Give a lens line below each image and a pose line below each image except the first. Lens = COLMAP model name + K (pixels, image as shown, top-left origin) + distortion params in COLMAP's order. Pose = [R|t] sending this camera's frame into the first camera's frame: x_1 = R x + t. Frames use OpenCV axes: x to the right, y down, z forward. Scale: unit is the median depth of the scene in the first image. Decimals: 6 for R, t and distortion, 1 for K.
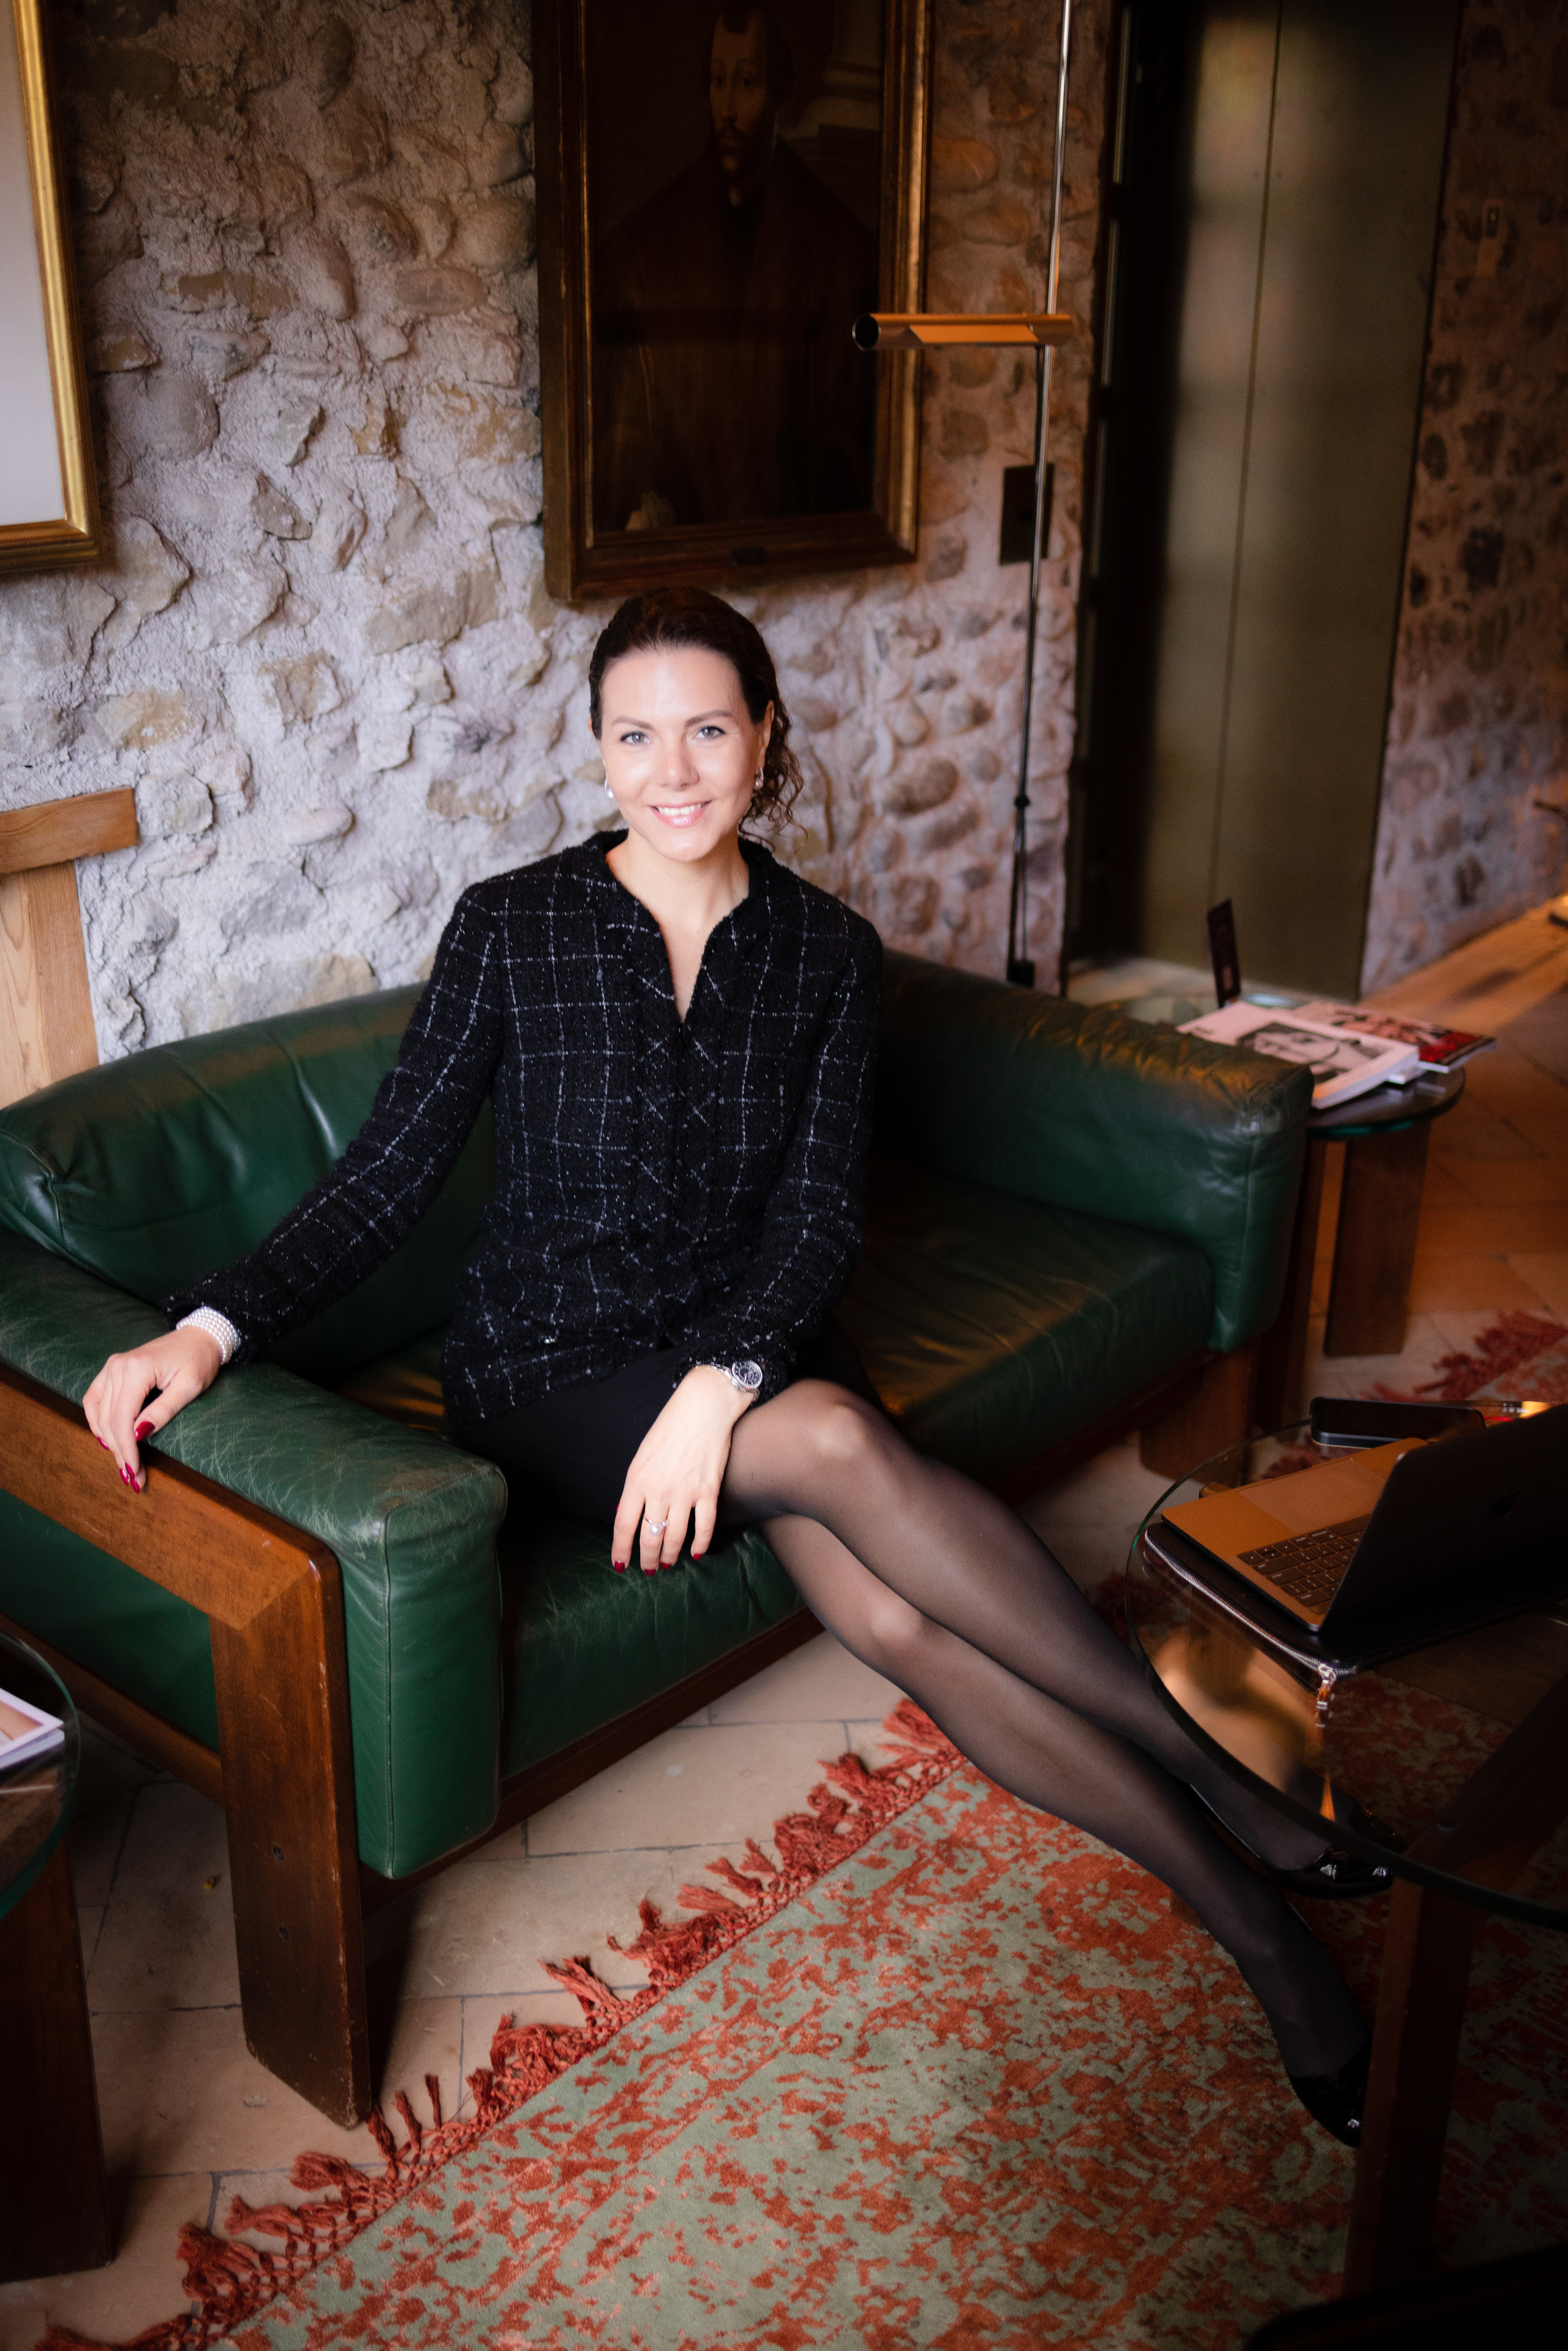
lens RADIAL K [[2385.7, 0, 784.0], [0, 2385.7, 1175.5], [0, 0, 1]] dist [0.020800, -0.015362]
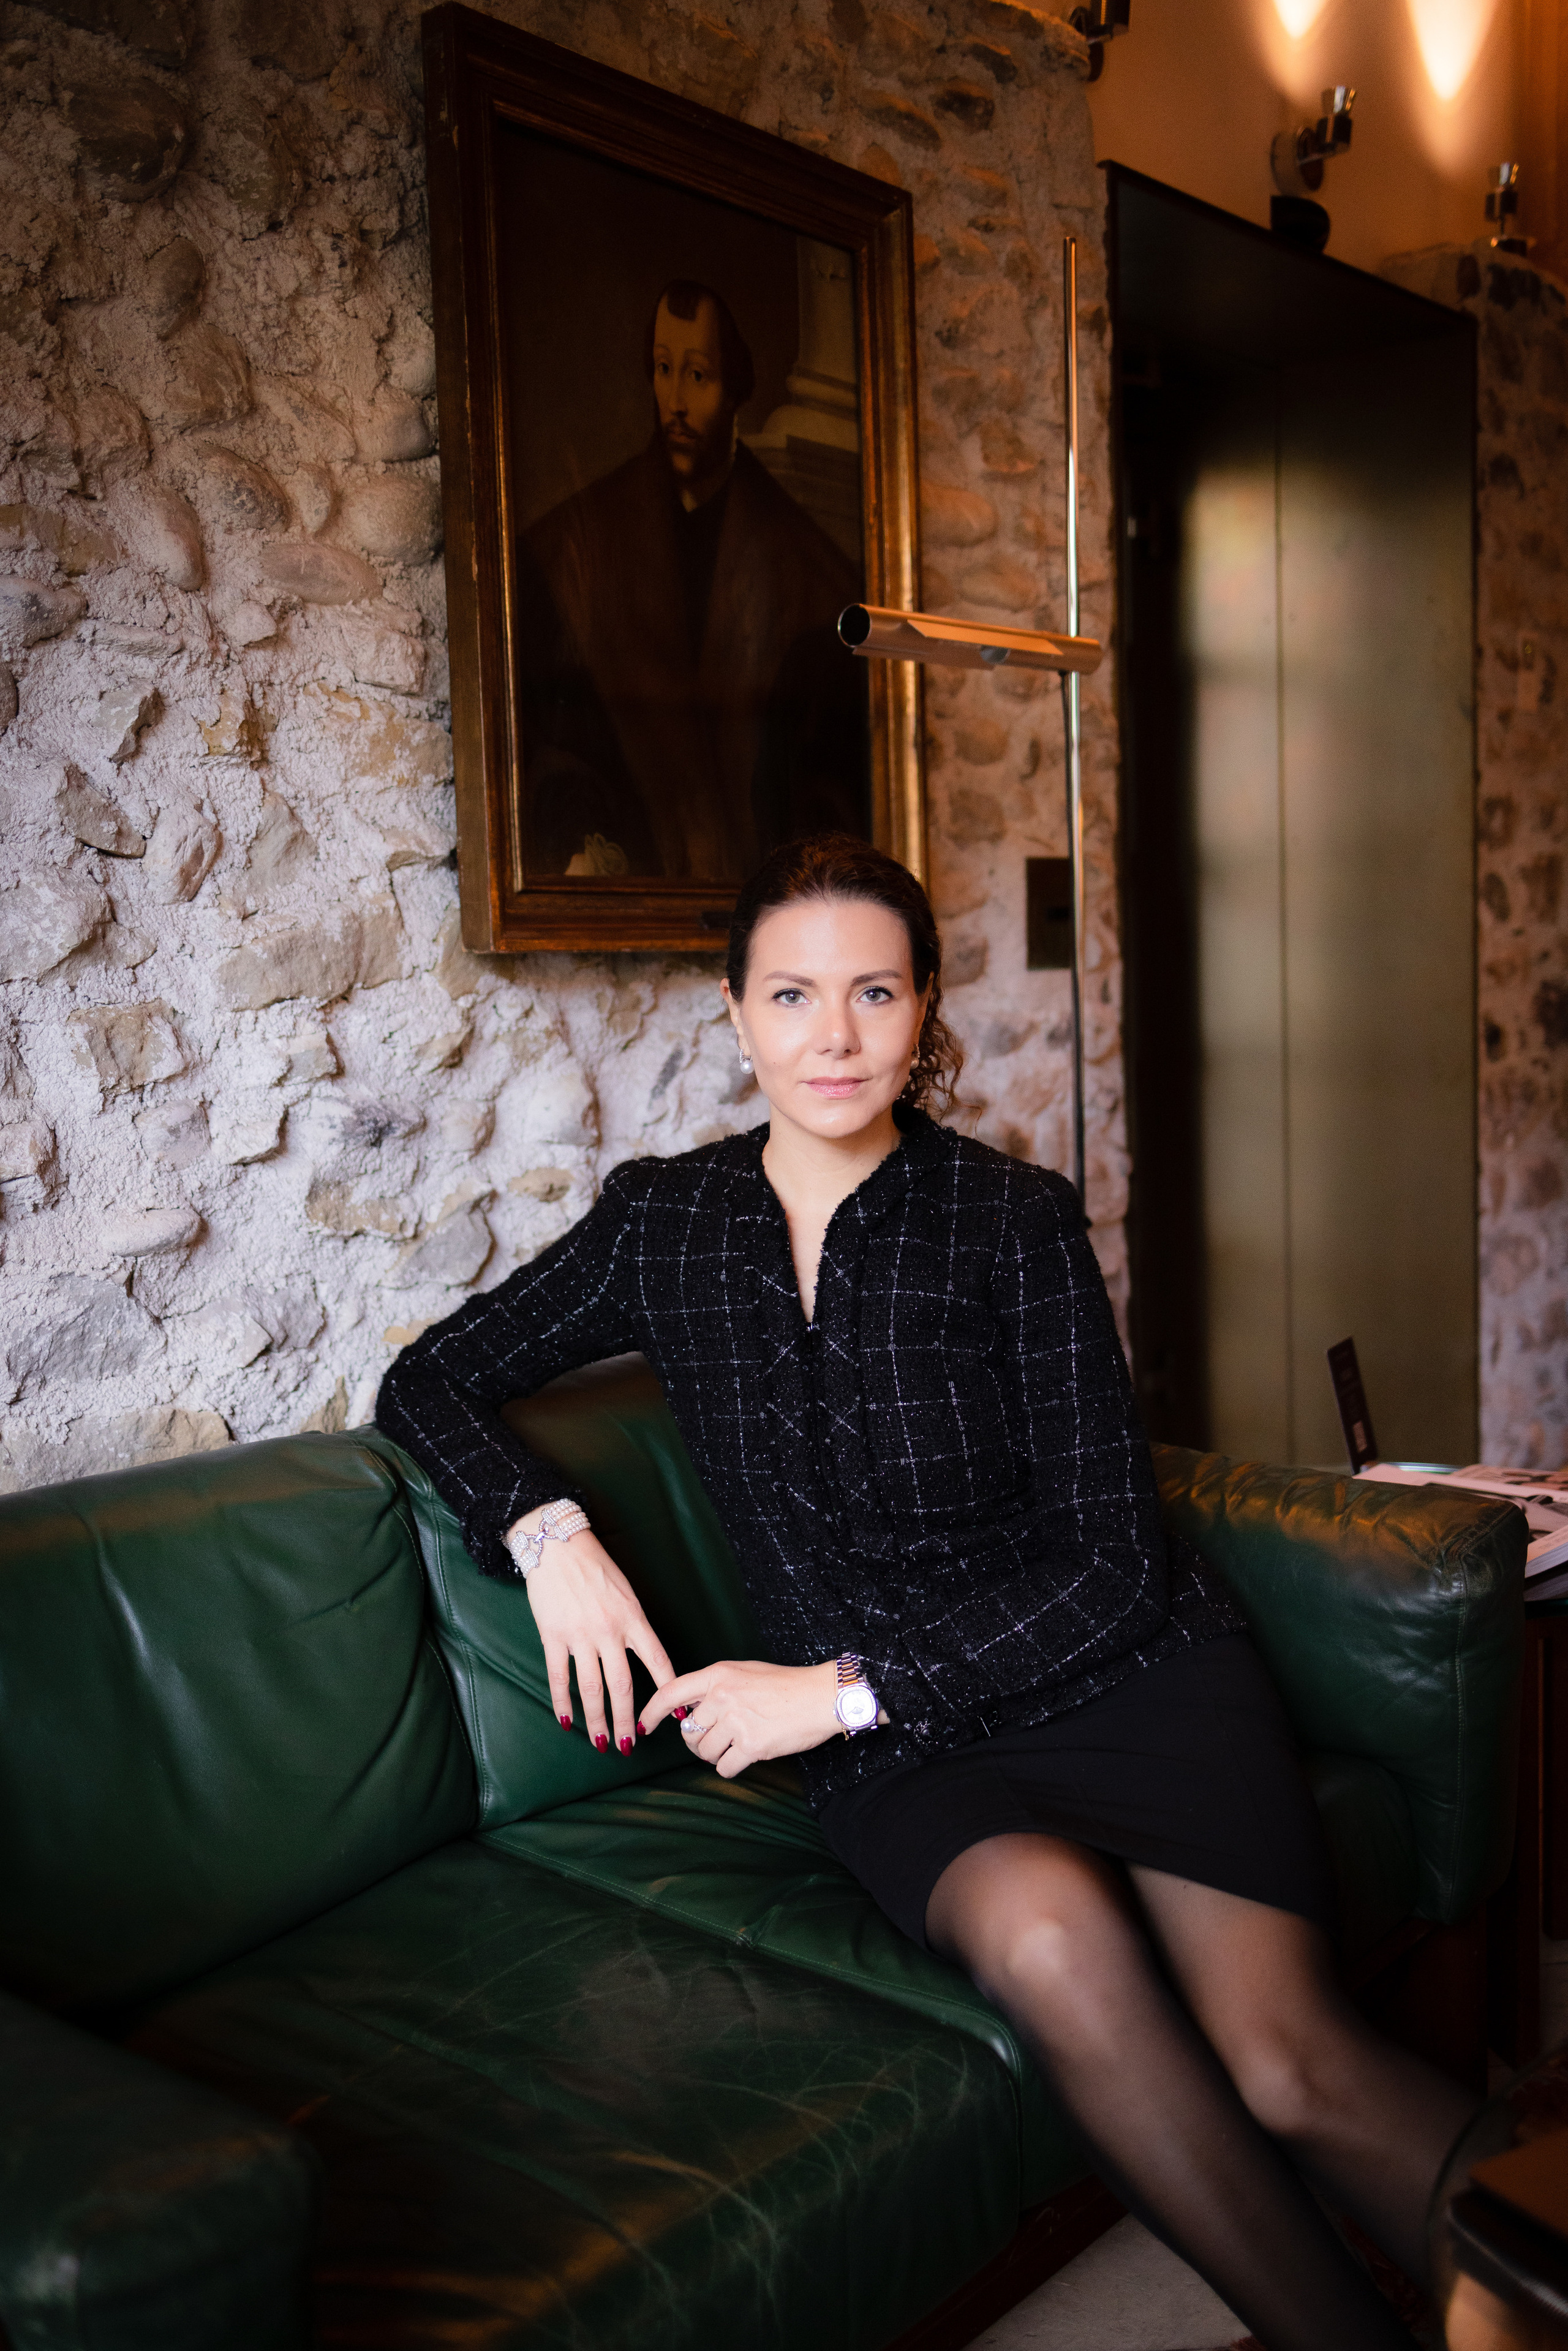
lens RADIAL K [[2385.7, 0, 784.0], [0, 2385.7, 1175.5], [0, 0, 1]] dist [0.020800, -0.015362]
pose [[0.998998, -0.044748, 0.000368, 0.001800], [0.043277, 0.963995, -0.262373, 0.041265], [0.011386, 0.262127, 0.964966, 0.289140]]
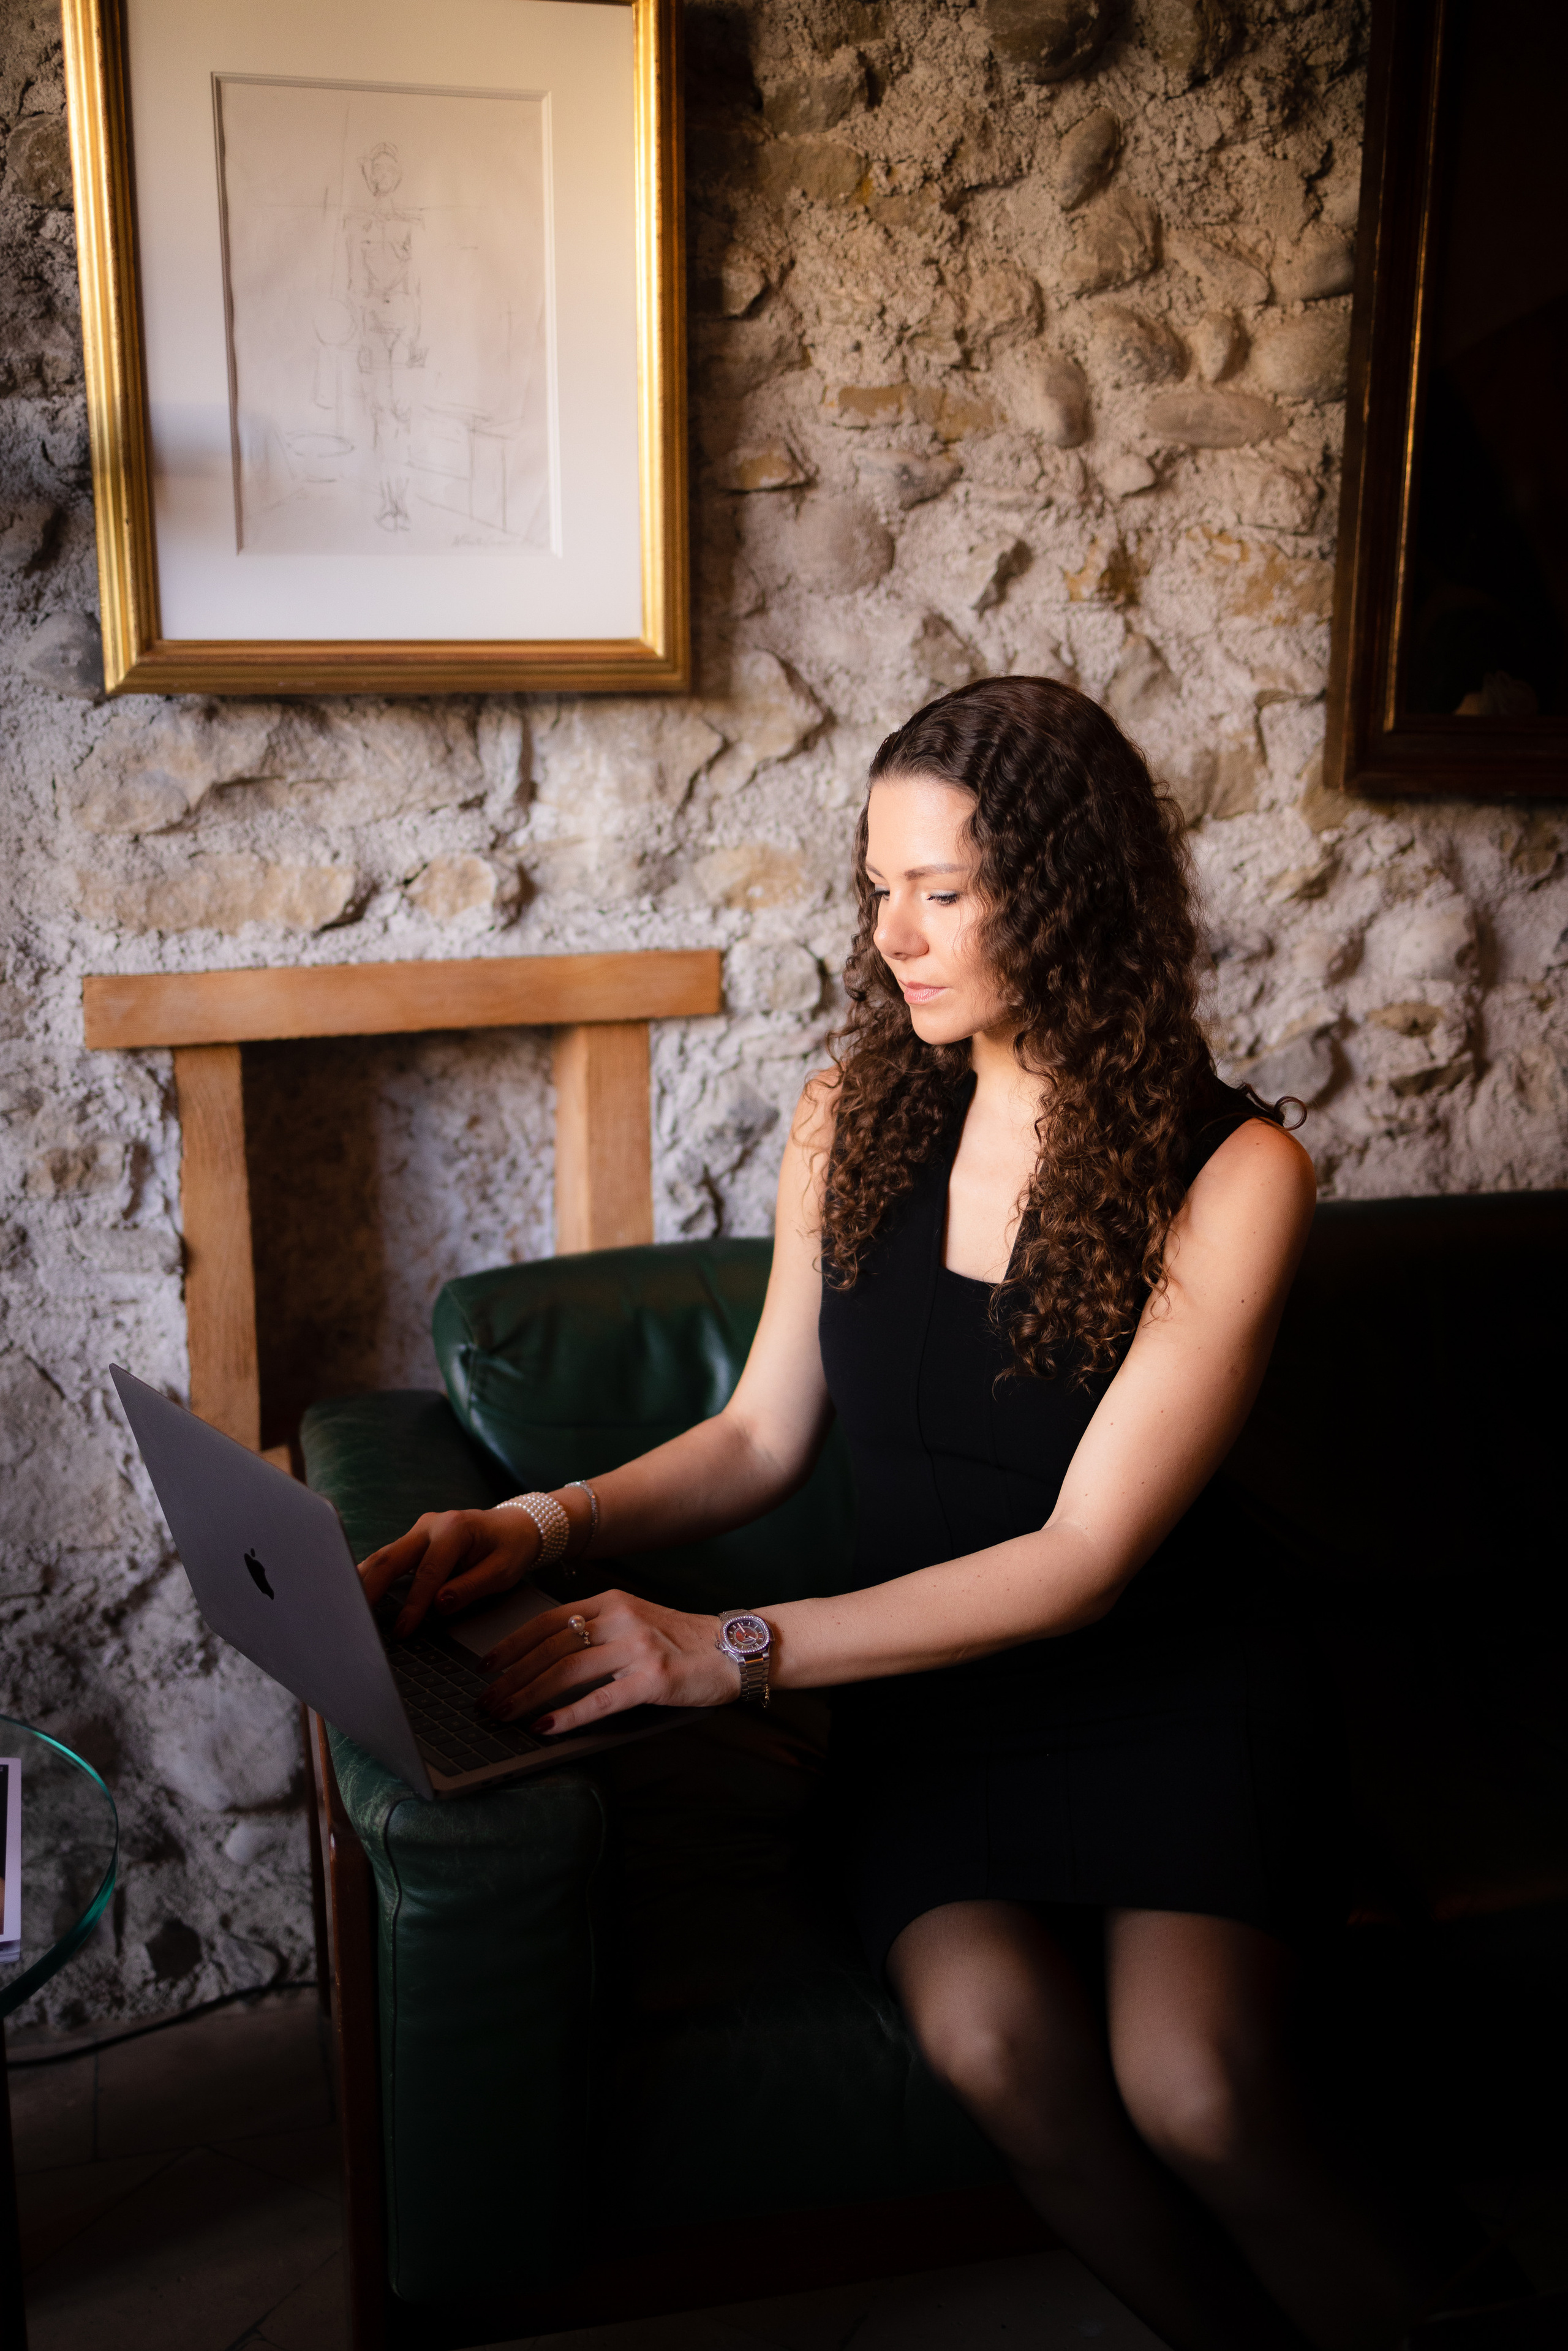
lens RADIAL K [[2360.5, 0, 737.0], [0, 2360.5, 1161.0], [0, 0, 1]] dist [0.014770, -0.005537]
pose [[0.811242, 0.116357, -0.573017, 0.229294], [-0.205398, 0.974254, -0.092957, -0.005430], [0.547448, 0.193106, 0.814255, 0.289217]]
